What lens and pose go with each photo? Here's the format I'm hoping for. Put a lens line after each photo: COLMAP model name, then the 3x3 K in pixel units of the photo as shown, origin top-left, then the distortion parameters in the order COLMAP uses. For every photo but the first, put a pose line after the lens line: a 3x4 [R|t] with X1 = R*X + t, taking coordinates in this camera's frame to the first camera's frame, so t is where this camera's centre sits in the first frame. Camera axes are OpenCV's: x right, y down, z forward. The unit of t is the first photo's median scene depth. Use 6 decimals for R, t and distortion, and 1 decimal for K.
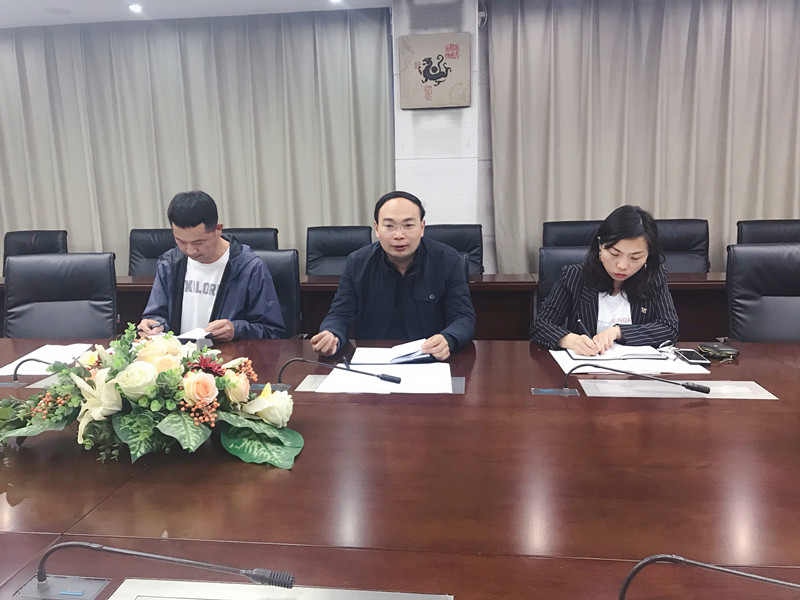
lens RADIAL K [[672.0, 0, 399.2], [0, 672.0, 305.0], [0, 0, 1]] dist [0.008323, -0.004819]
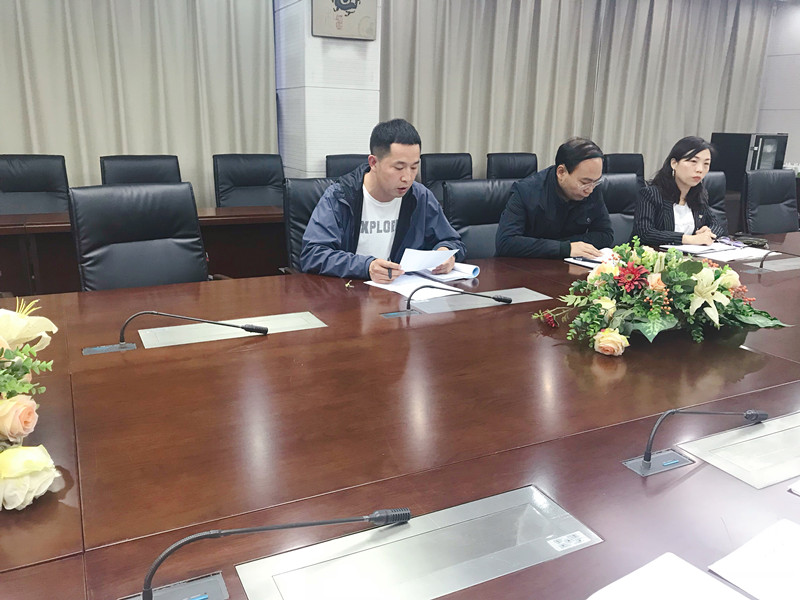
lens RADIAL K [[672.0, 0, 398.3], [0, 672.0, 295.4], [0, 0, 1]] dist [0.008323, -0.004819]
pose [[0.817606, -0.104205, 0.566270, -0.503925], [0.057002, 0.993304, 0.100485, -0.003024], [-0.572950, -0.049879, 0.818071, 0.098821]]
